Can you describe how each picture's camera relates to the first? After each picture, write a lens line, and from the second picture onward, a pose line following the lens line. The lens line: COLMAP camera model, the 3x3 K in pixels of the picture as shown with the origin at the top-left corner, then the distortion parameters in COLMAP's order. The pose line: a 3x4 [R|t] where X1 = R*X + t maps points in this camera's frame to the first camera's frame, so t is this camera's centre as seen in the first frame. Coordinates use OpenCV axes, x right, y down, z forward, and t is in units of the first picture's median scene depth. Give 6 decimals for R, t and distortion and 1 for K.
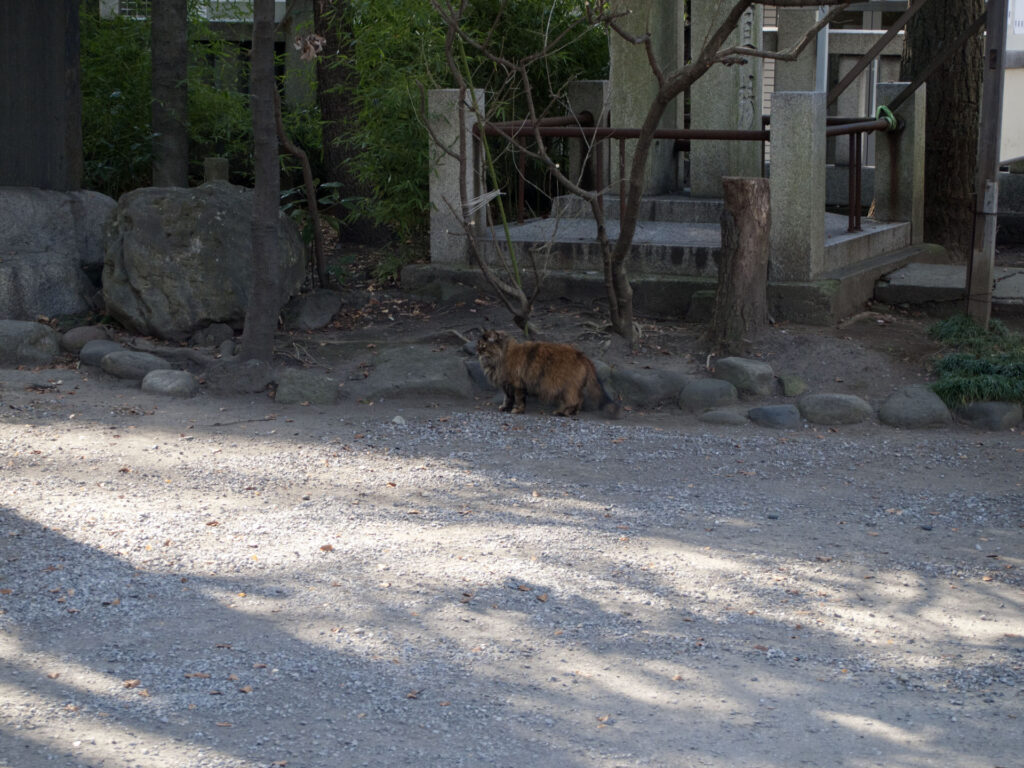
lens RADIAL K [[2512.5, 0, 512.0], [0, 2512.5, 384.0], [0, 0, 1]] dist [0.044968, 0.256964]
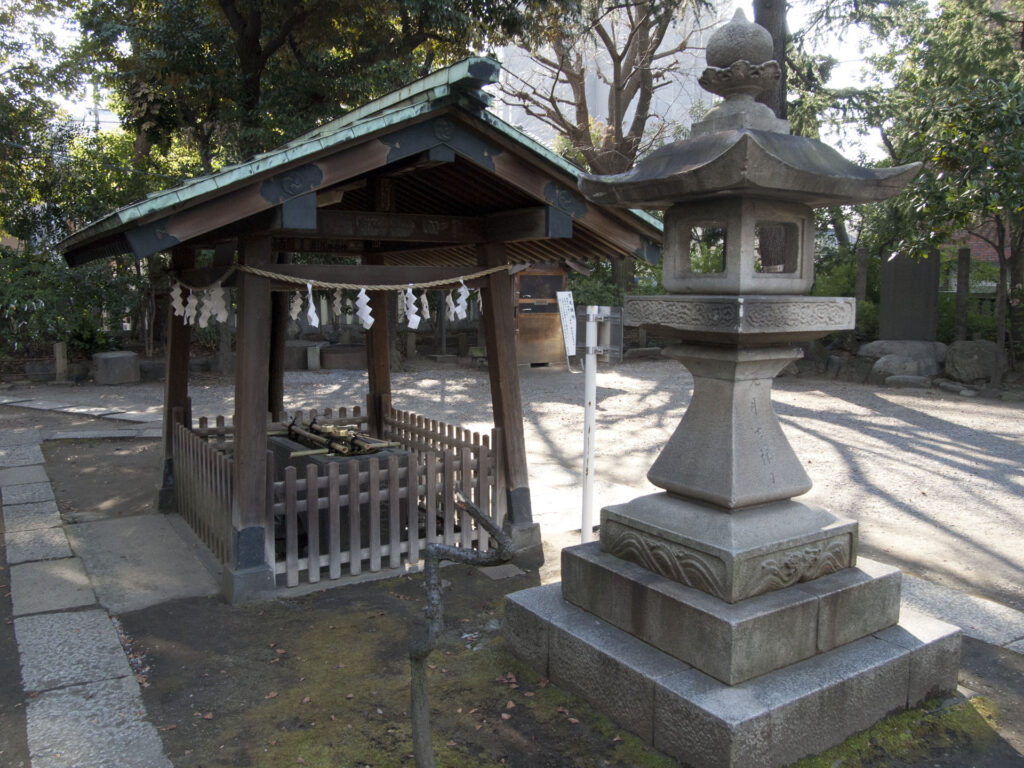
lens RADIAL K [[843.6, 0, 505.0], [0, 843.6, 378.7], [0, 0, 1]] dist [-0.083053, 0.052802]
pose [[0.826436, 0.048862, -0.560906, -0.020206], [-0.070505, 0.997367, -0.016998, 0.042454], [0.558598, 0.053595, 0.827705, -0.335559]]
